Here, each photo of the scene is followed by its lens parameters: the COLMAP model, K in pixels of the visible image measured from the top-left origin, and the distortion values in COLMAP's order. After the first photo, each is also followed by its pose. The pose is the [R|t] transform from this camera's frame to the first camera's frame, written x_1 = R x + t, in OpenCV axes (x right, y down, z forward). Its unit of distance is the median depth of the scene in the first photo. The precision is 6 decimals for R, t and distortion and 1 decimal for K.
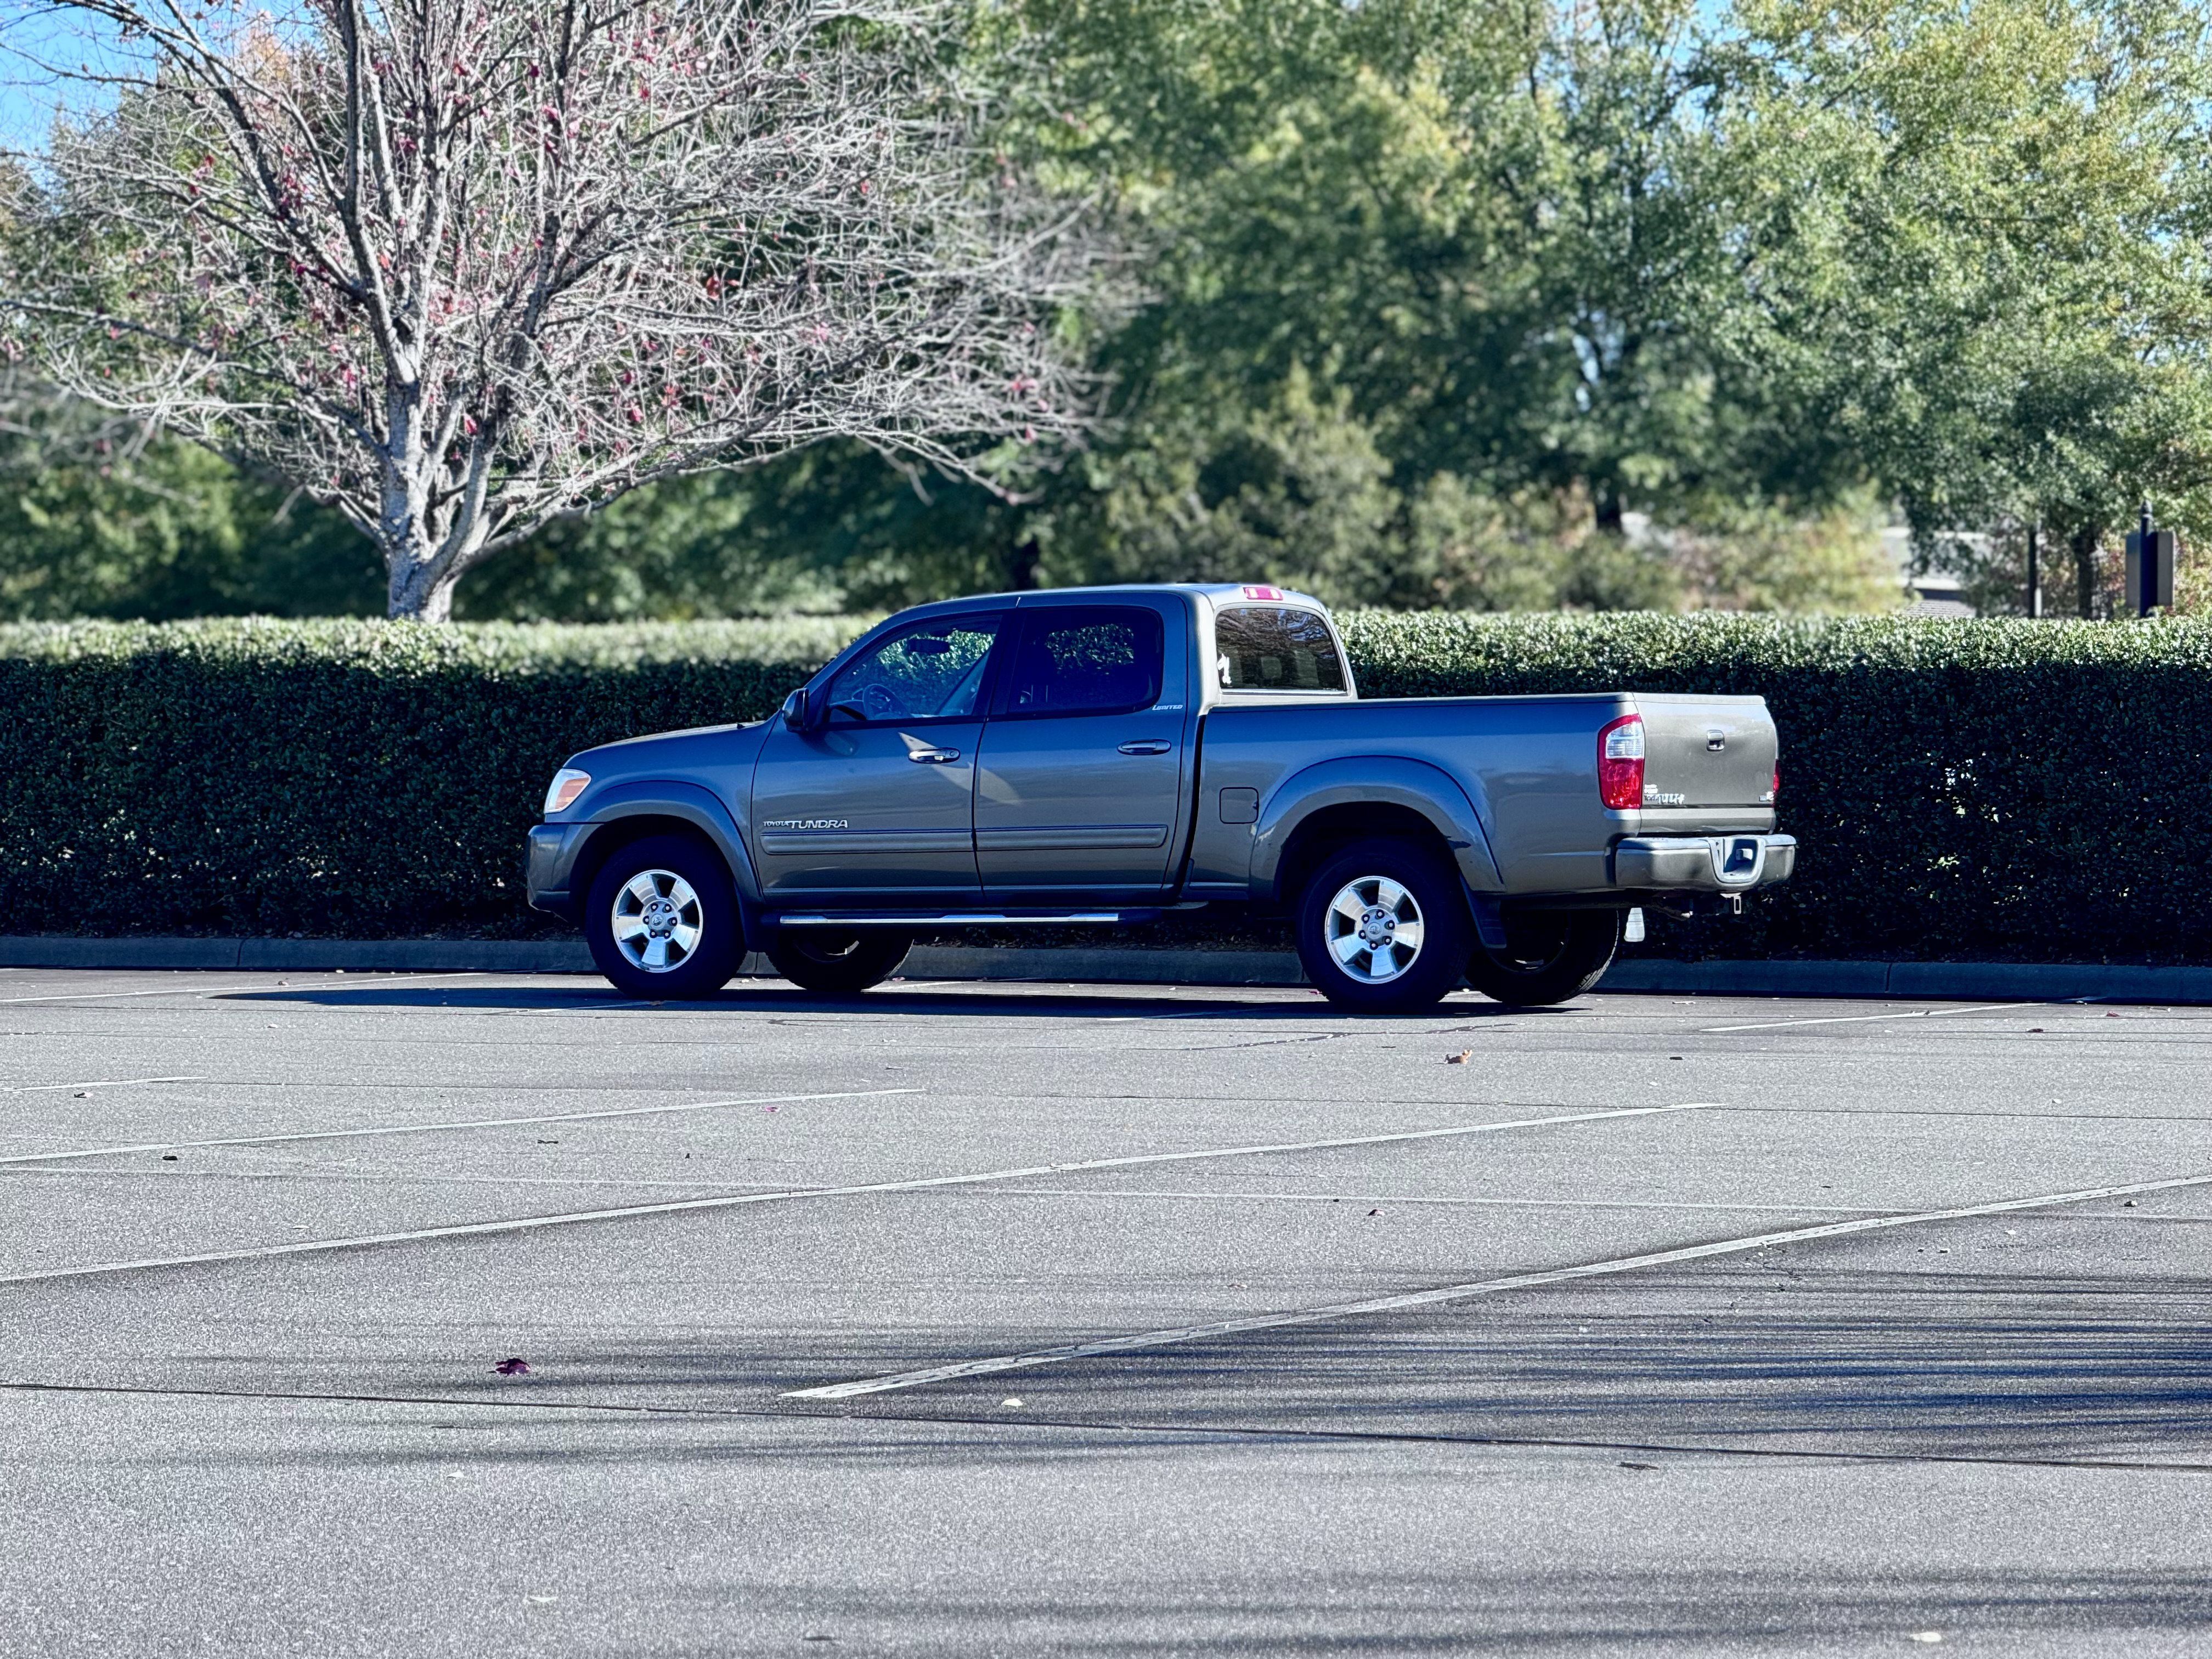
lens RADIAL K [[7766.2, 0, 1044.6], [0, 7766.2, 822.0], [0, 0, 1]] dist [0.257891, 0.000000]
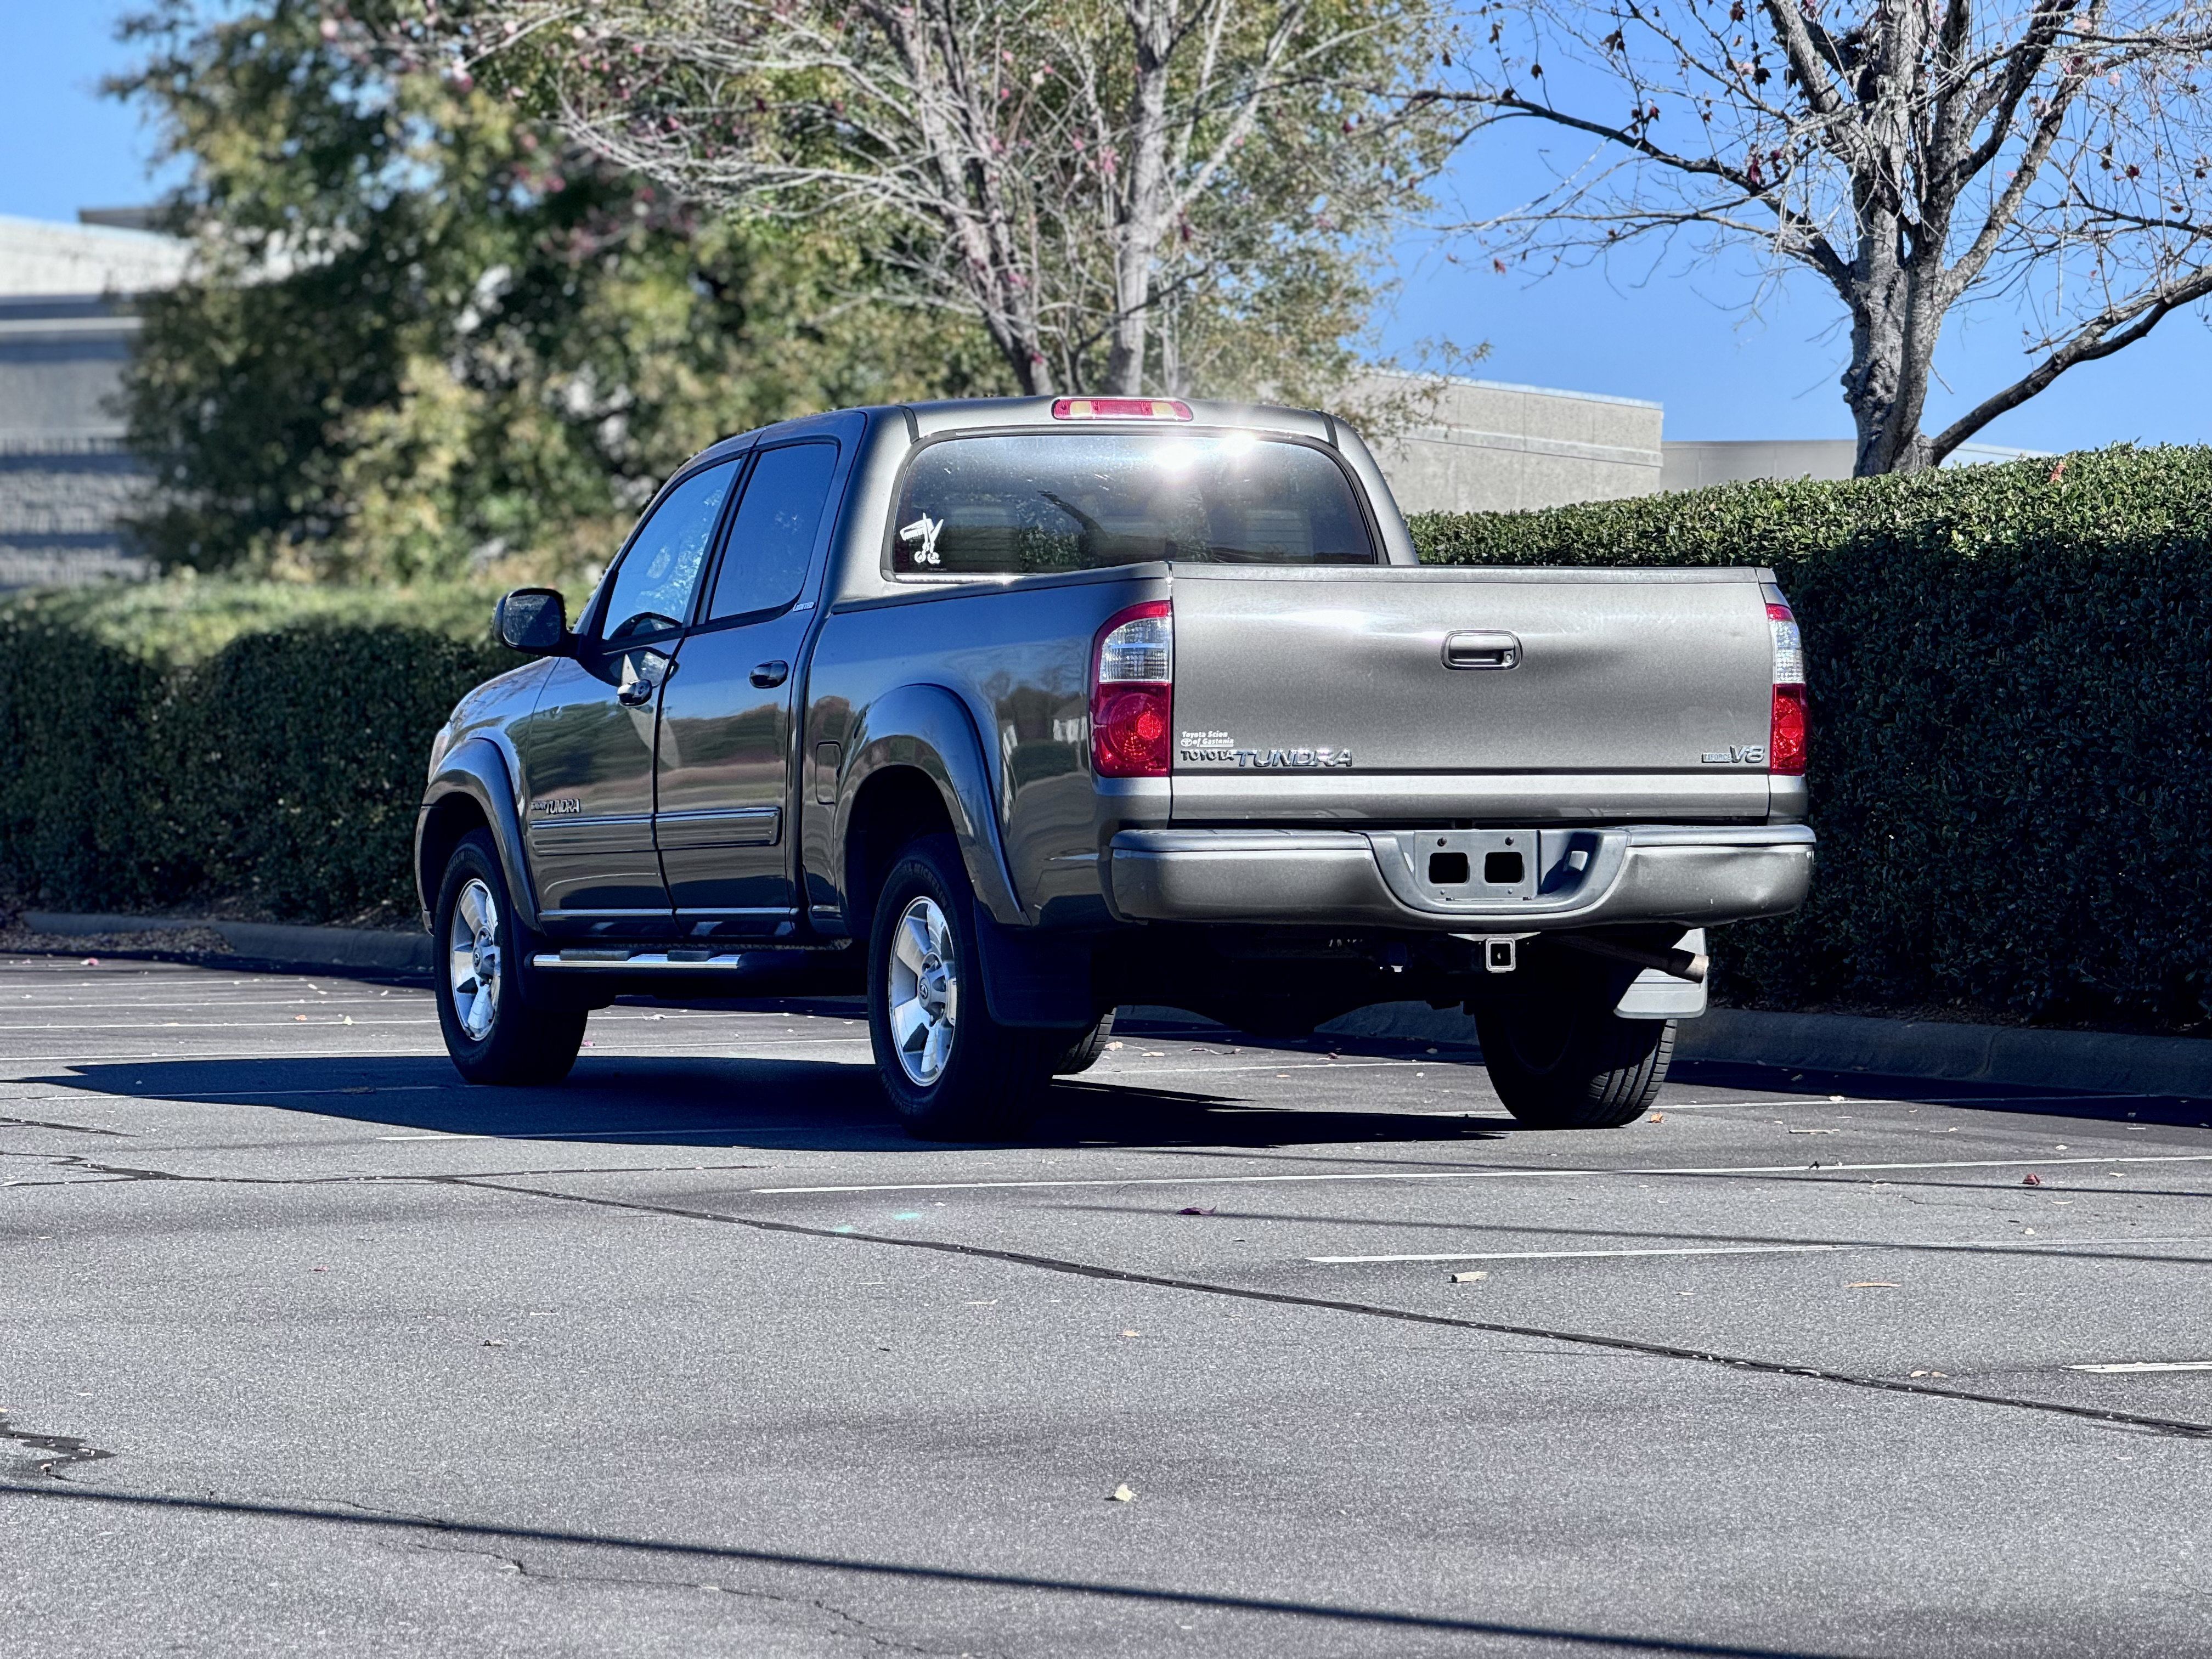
lens RADIAL K [[7766.2, 0, 1080.1], [0, 7766.2, 821.4], [0, 0, 1]] dist [0.257891, 0.000000]
pose [[0.751445, 0.000859, -0.659795, 0.386785], [-0.001149, 0.999999, -0.000007, 0.001372], [0.659794, 0.000763, 0.751446, 0.529279]]
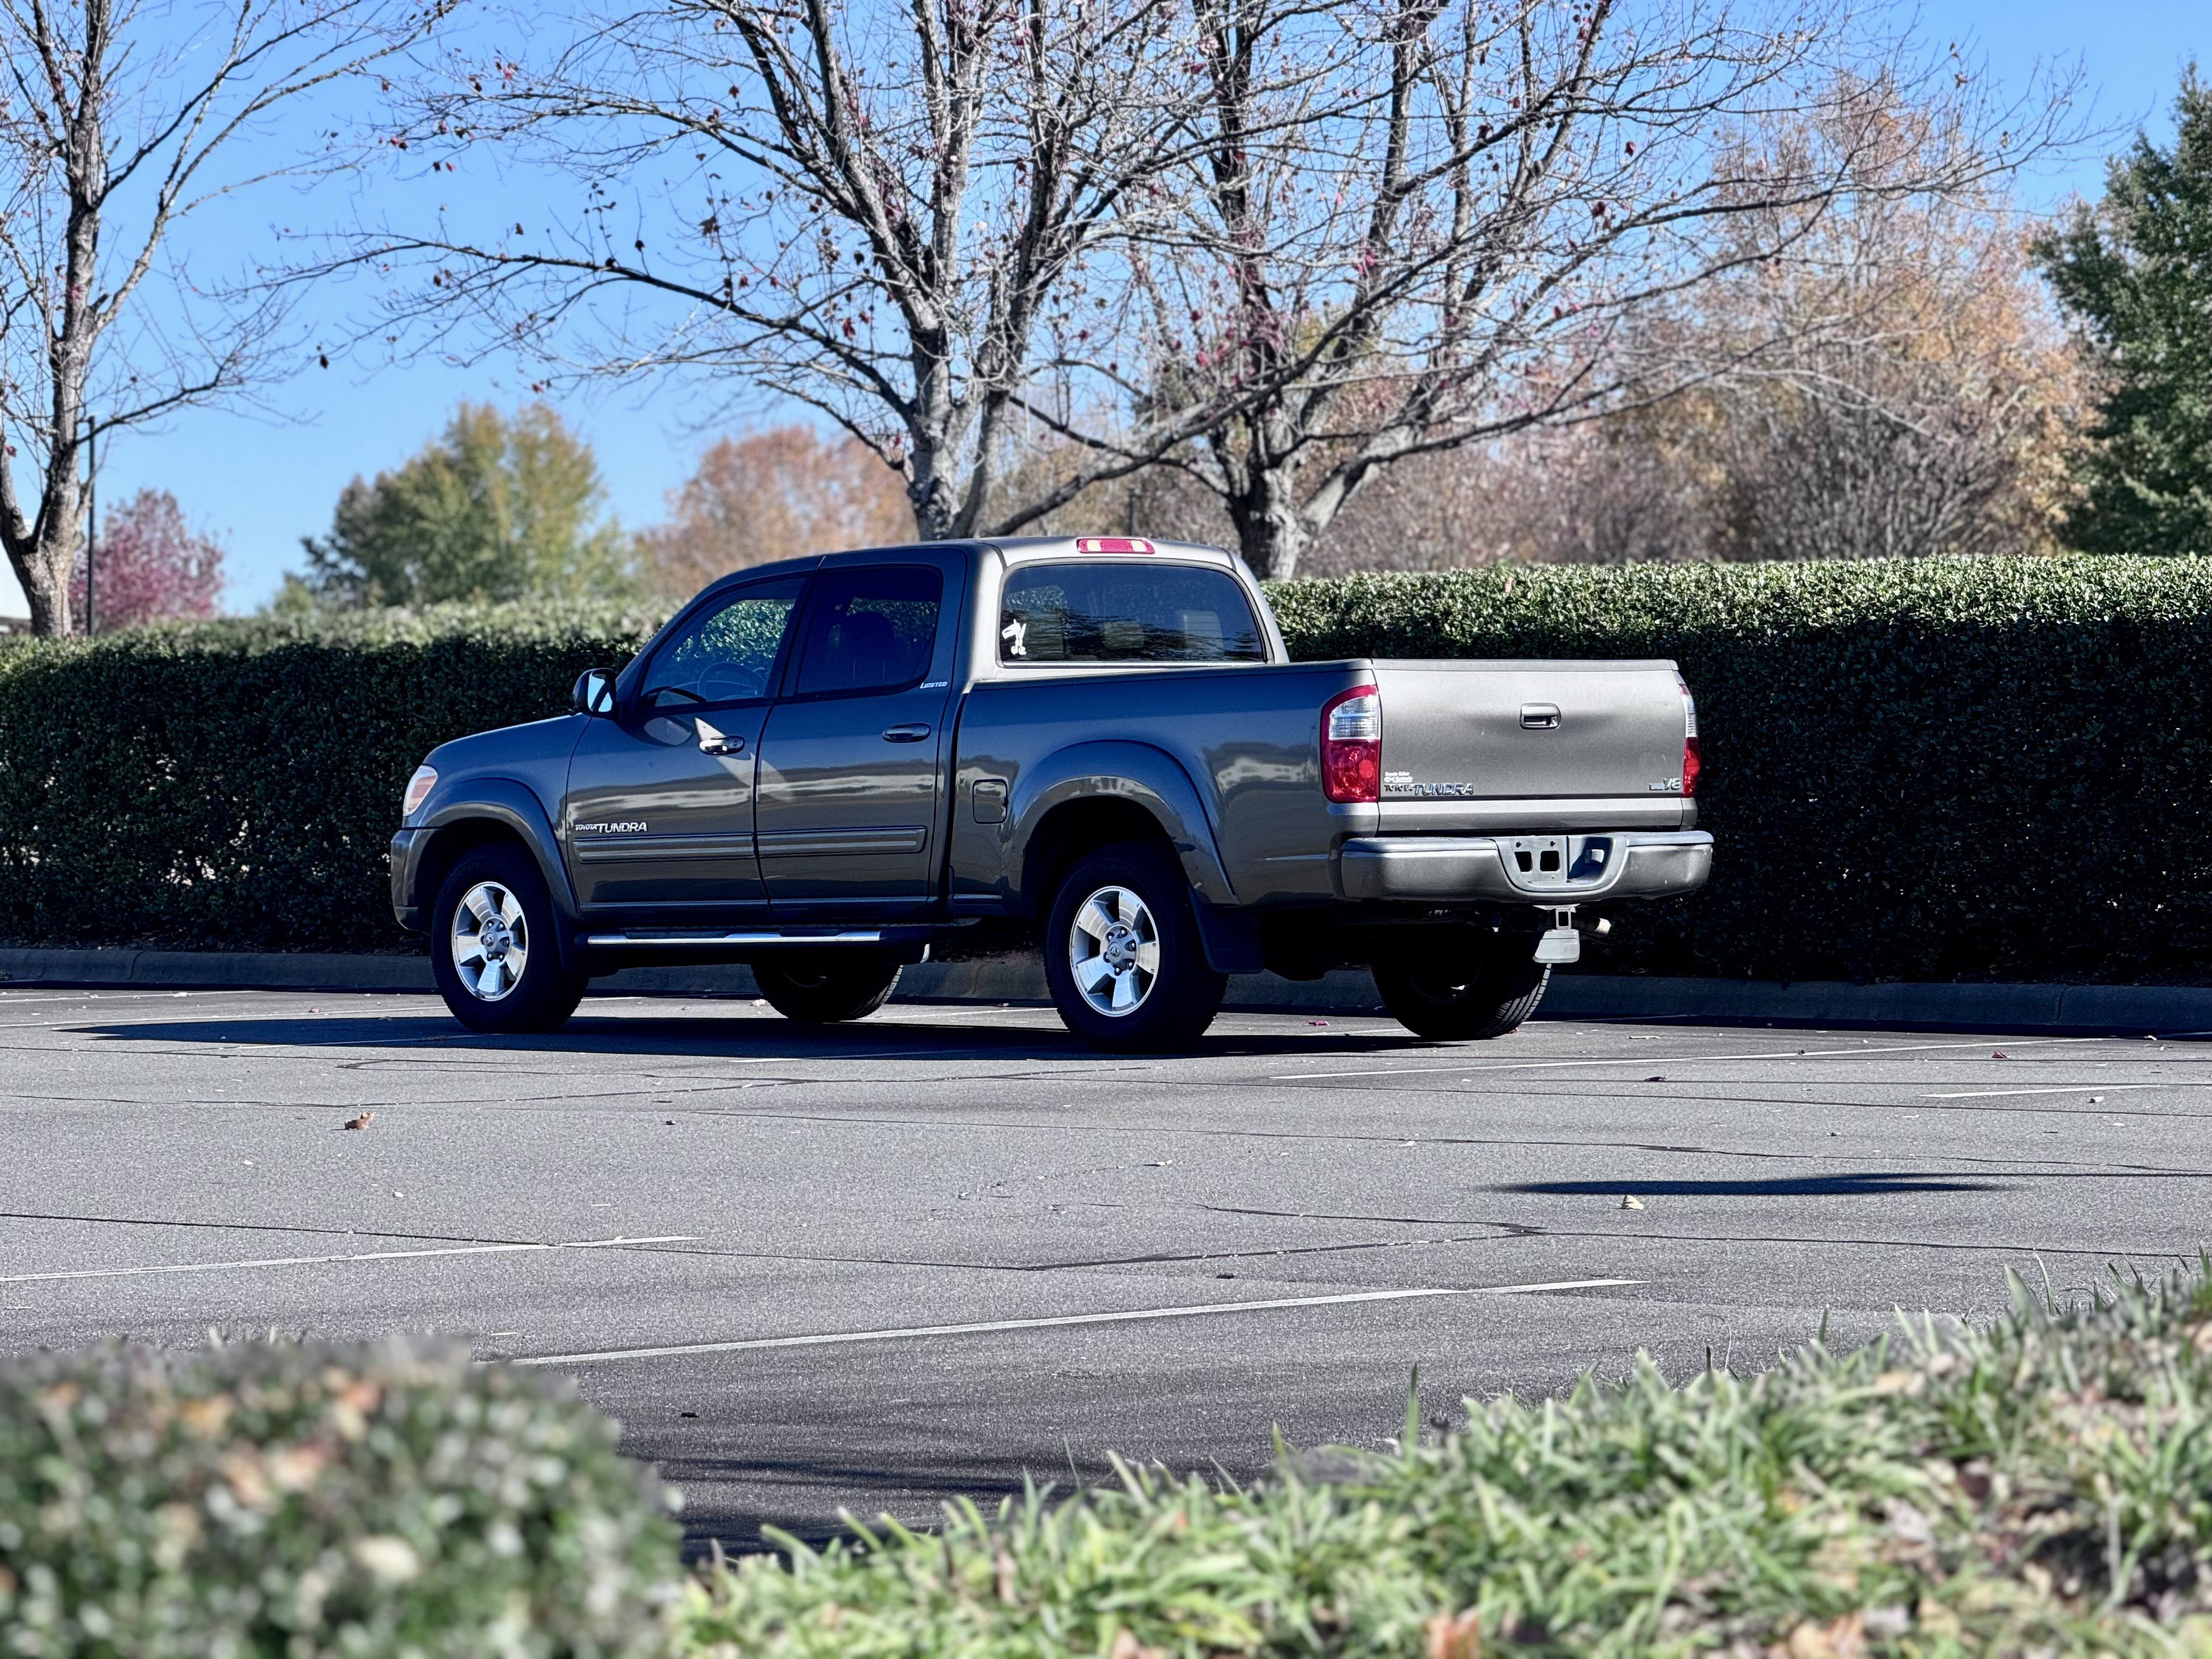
lens RADIAL K [[7766.2, 0, 1056.4], [0, 7766.2, 843.2], [0, 0, 1]] dist [0.257891, 0.000000]
pose [[0.935194, -0.007493, -0.354057, 0.299141], [0.008985, 0.999956, 0.002569, 0.000239], [0.354022, -0.005584, 0.935221, 0.206346]]
